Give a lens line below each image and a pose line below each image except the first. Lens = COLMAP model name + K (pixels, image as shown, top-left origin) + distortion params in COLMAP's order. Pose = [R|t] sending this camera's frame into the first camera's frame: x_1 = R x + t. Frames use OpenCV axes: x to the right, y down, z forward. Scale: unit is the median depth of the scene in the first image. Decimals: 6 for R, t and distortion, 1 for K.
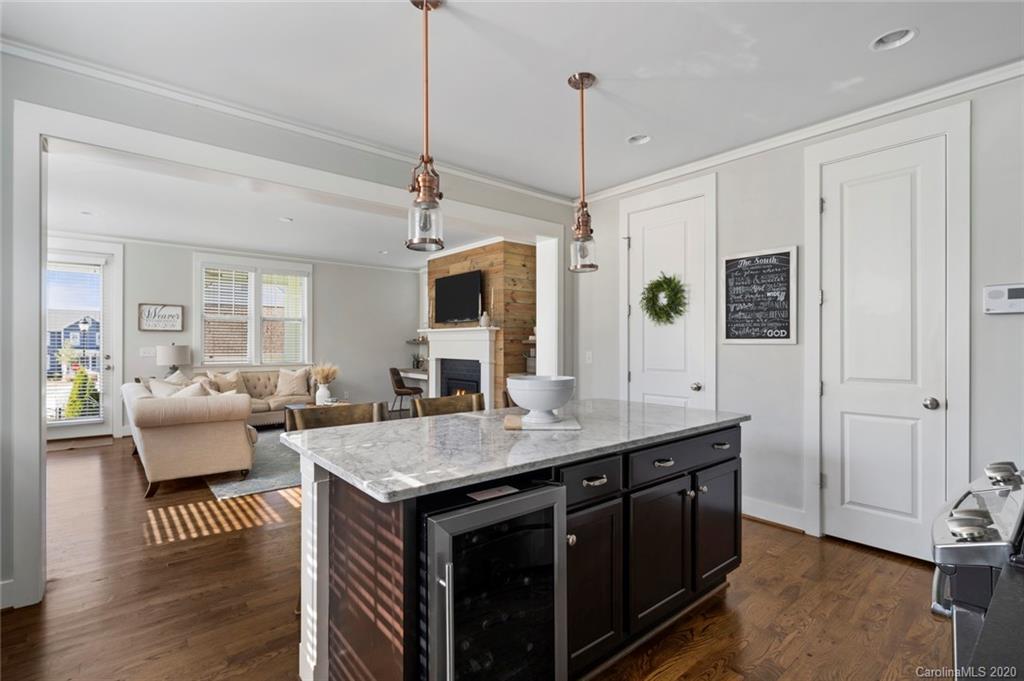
lens RADIAL K [[470.5, 0, 511.5], [0, 470.5, 343.0], [0, 0, 1]] dist [0.000316, -0.000210]
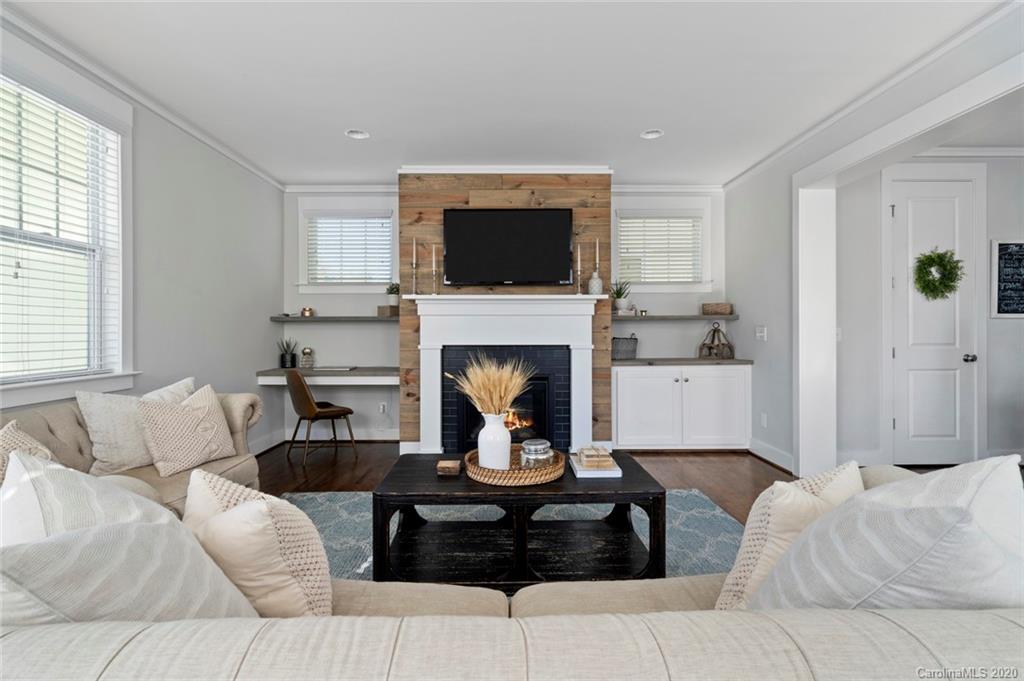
lens RADIAL K [[470.5, 0, 510.0], [0, 470.5, 335.7], [0, 0, 1]] dist [0.000316, -0.000210]
pose [[0.643249, -0.003671, 0.765649, -1.042394], [0.001171, 0.999992, 0.003812, 0.034924], [-0.765656, -0.001555, 0.643248, 1.053895]]
